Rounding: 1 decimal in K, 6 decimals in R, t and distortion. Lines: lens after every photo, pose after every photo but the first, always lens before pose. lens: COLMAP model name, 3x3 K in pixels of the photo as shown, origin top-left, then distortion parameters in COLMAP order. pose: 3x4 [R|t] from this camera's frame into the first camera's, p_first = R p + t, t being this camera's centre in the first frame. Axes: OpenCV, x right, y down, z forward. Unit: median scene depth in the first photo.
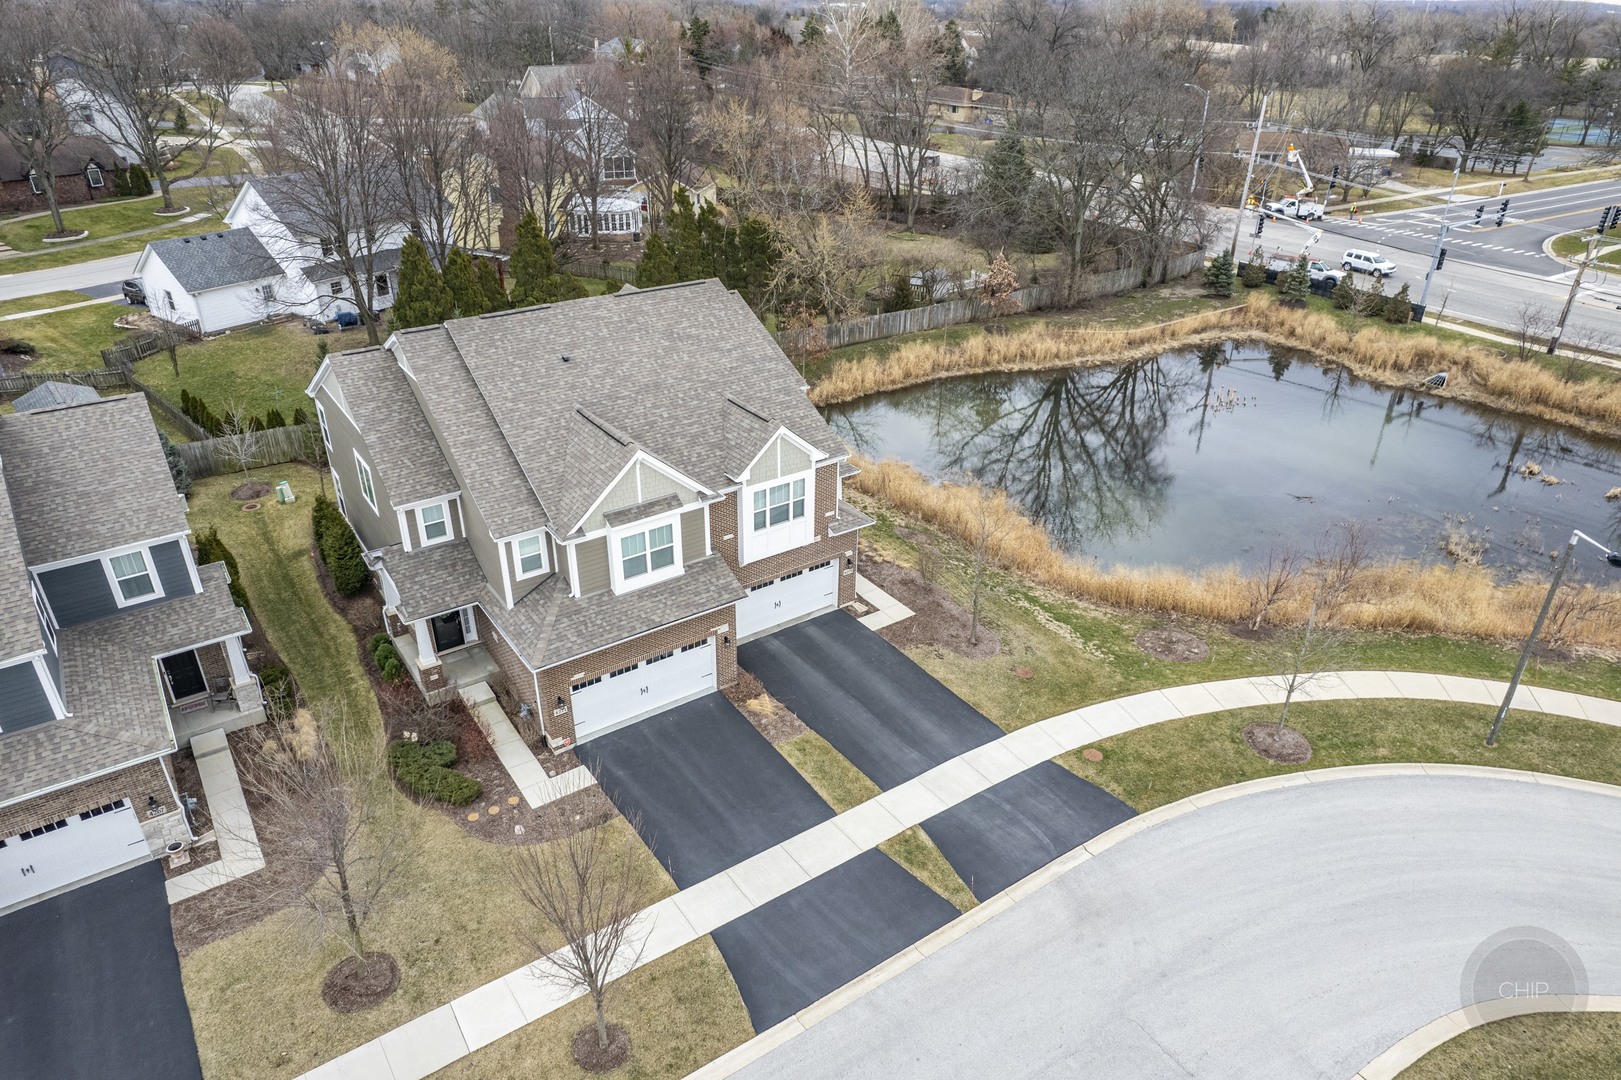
lens RADIAL K [[1045.8, 0, 806.6], [0, 1045.8, 536.9], [0, 0, 1]] dist [-0.088087, 0.081327]
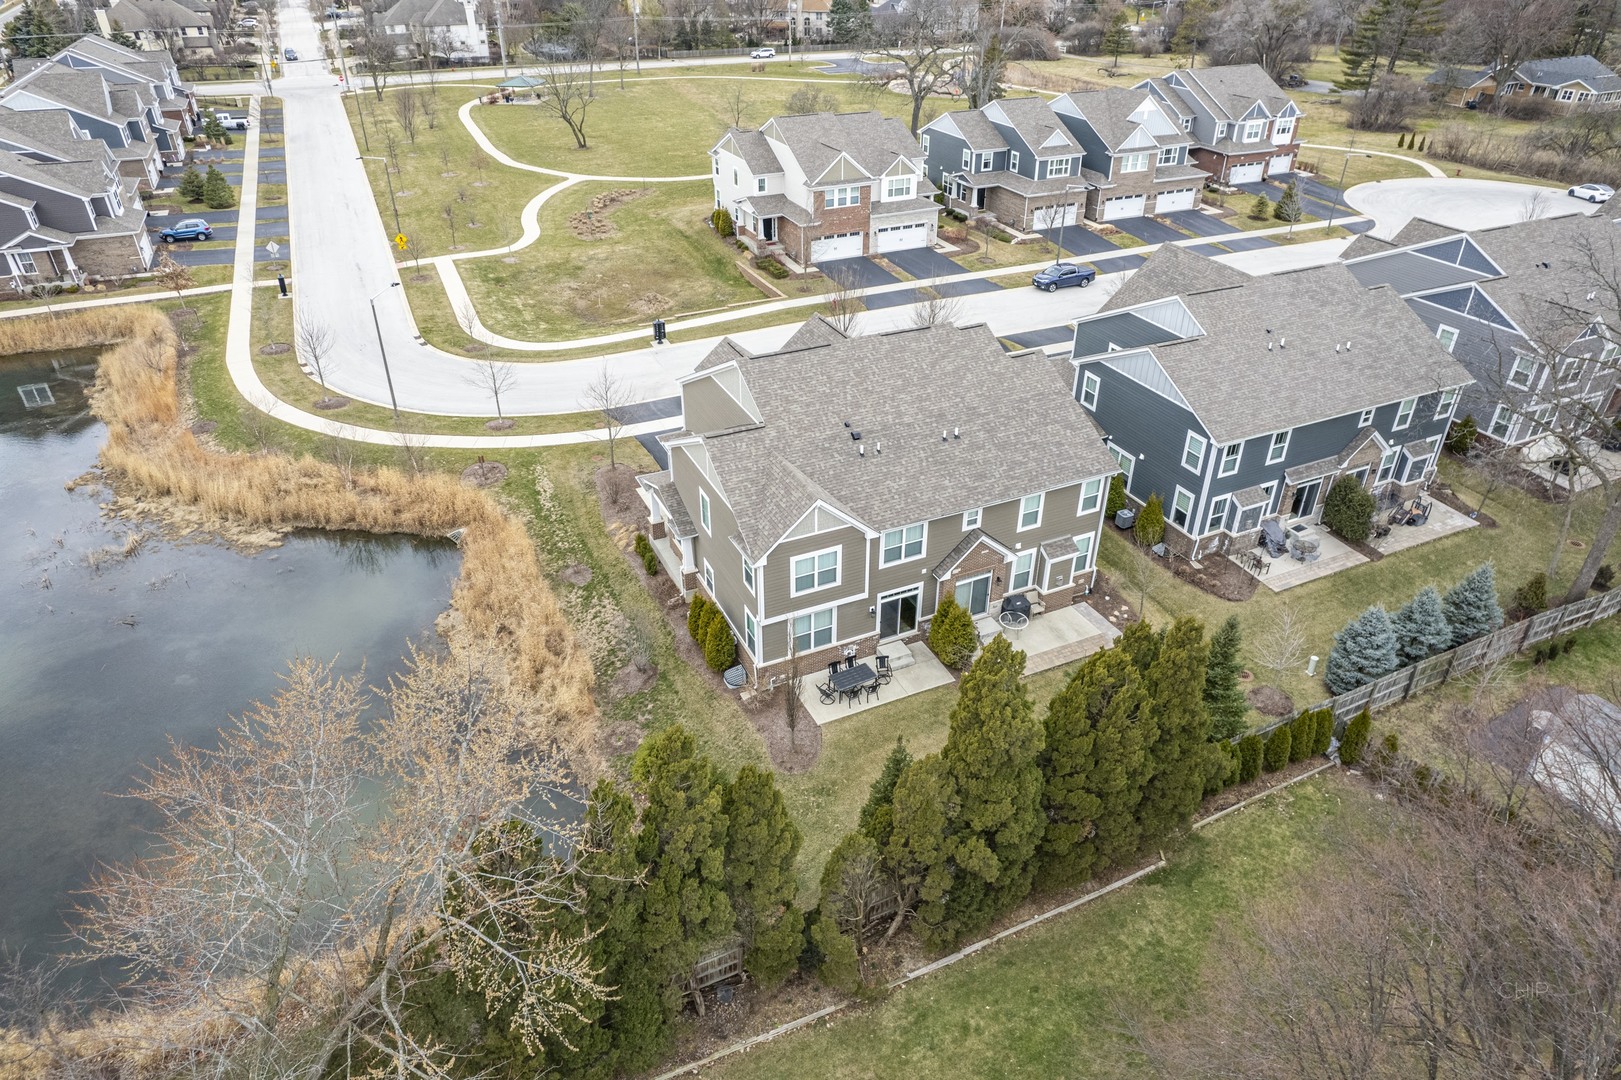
lens RADIAL K [[1045.8, 0, 806.6], [0, 1045.8, 536.9], [0, 0, 1]] dist [-0.088087, 0.081327]
pose [[-0.984849, -0.094920, 0.145130, -0.419561], [0.077563, 0.507409, 0.858208, -1.356447], [-0.155101, 0.856462, -0.492358, 2.107832]]
